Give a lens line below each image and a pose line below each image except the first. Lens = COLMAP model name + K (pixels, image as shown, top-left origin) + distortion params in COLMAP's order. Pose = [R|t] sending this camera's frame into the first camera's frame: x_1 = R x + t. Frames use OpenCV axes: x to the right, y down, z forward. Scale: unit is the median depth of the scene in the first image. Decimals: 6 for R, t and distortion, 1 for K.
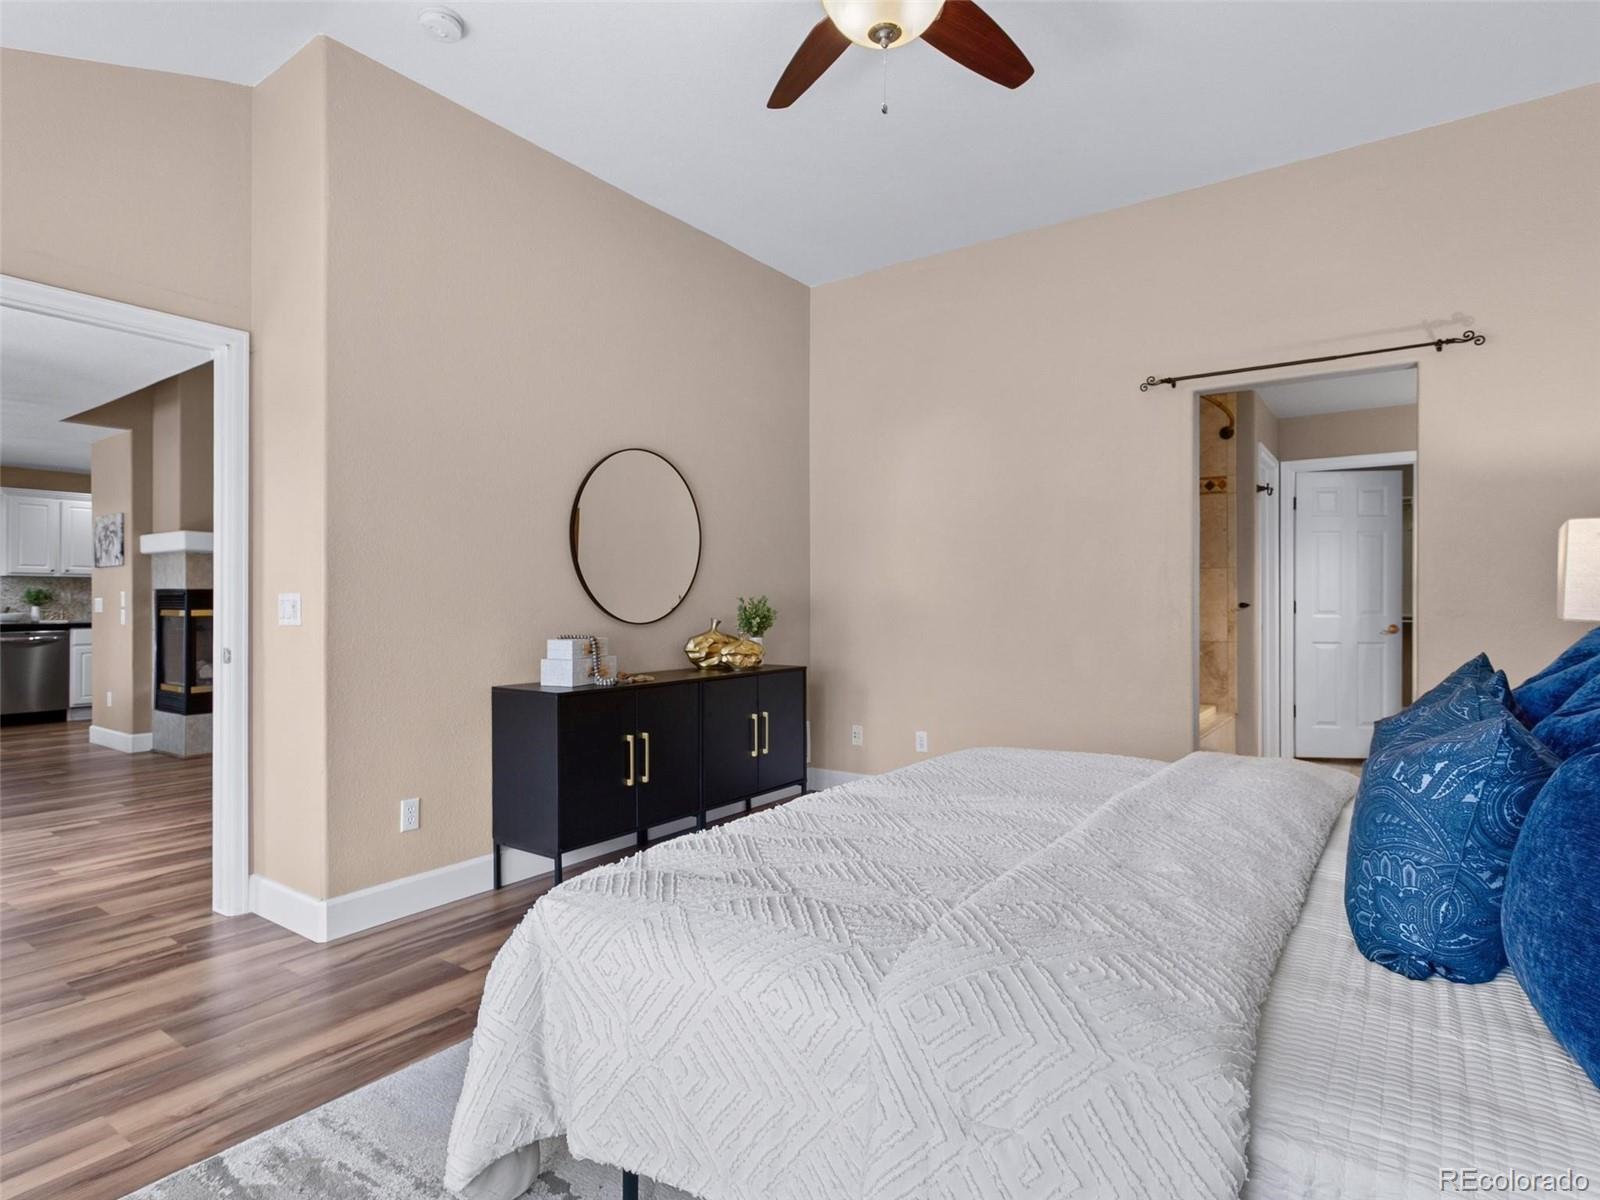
lens RADIAL K [[864.9, 0, 830.5], [0, 864.9, 603.9], [0, 0, 1]] dist [0.000521, 0.000277]
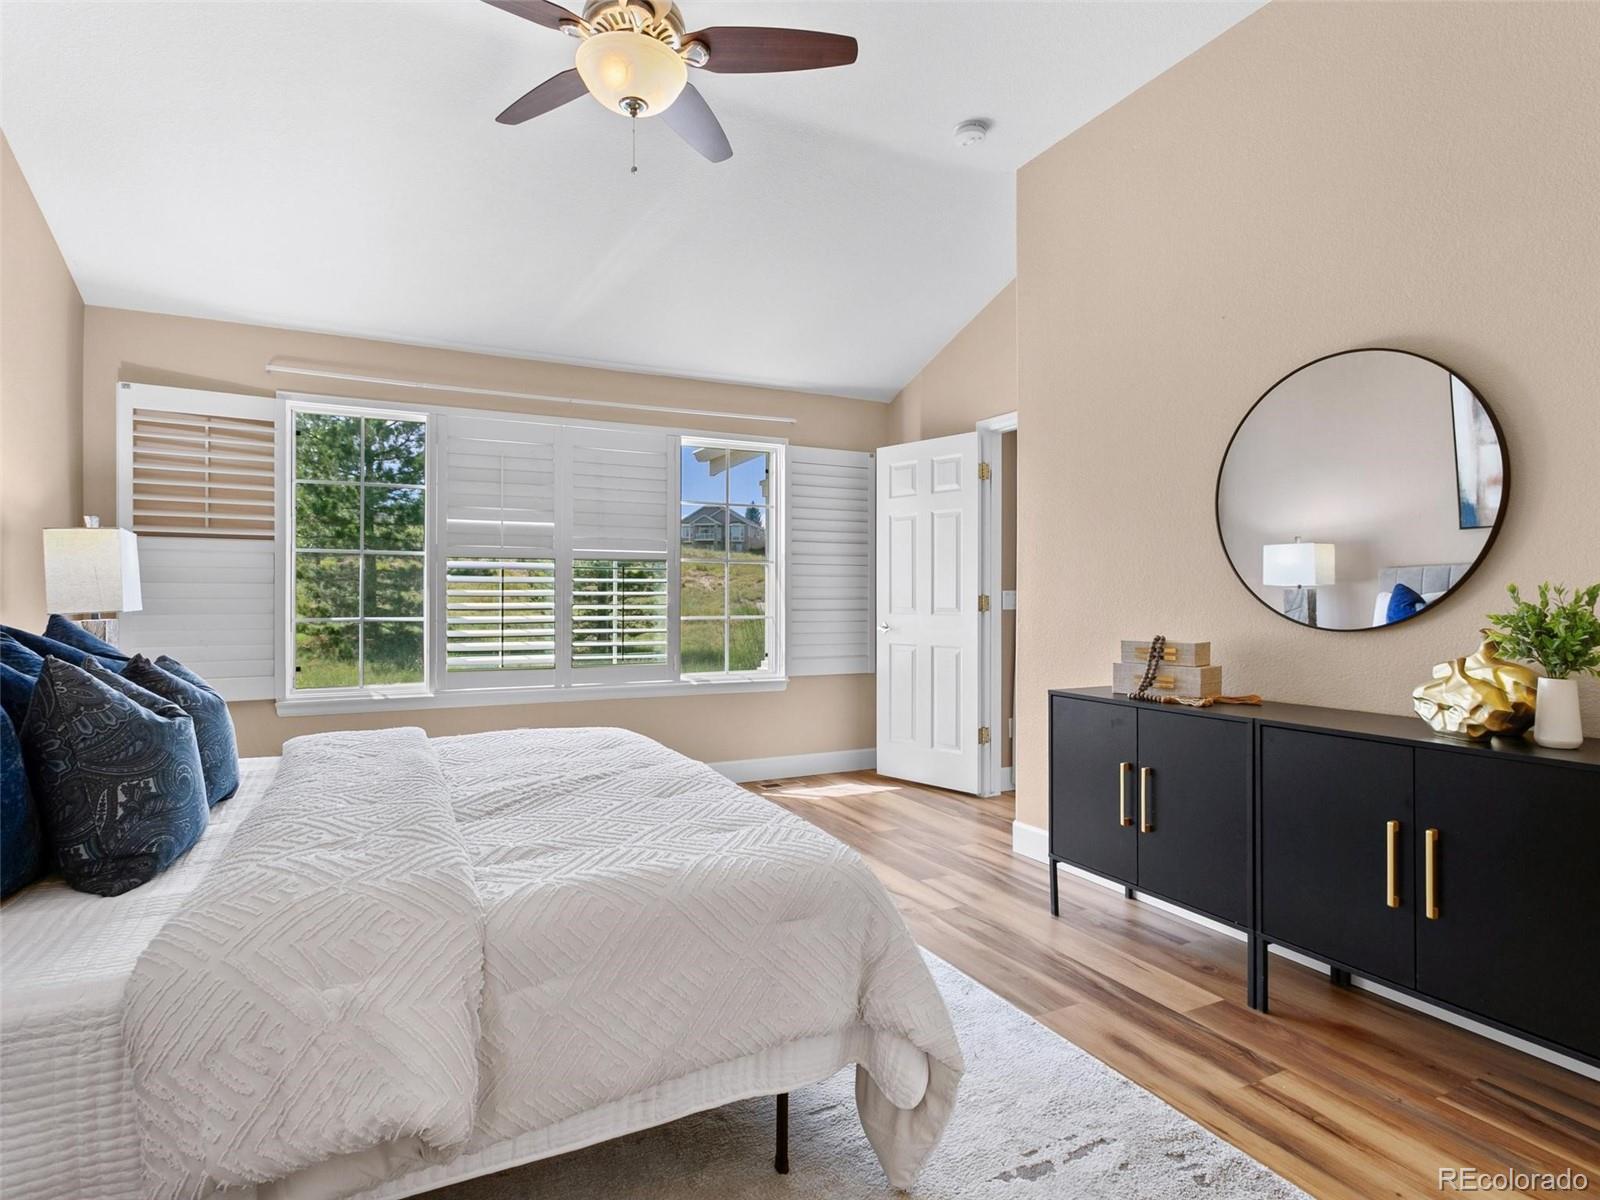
lens RADIAL K [[850.1, 0, 802.7], [0, 850.1, 593.3], [0, 0, 1]] dist [-0.000173, 0.000314]
pose [[-0.475949, -0.000989, -0.879472, 0.822119], [0.004441, 0.999984, -0.003528, -0.008277], [0.879462, -0.005585, -0.475937, 1.489298]]
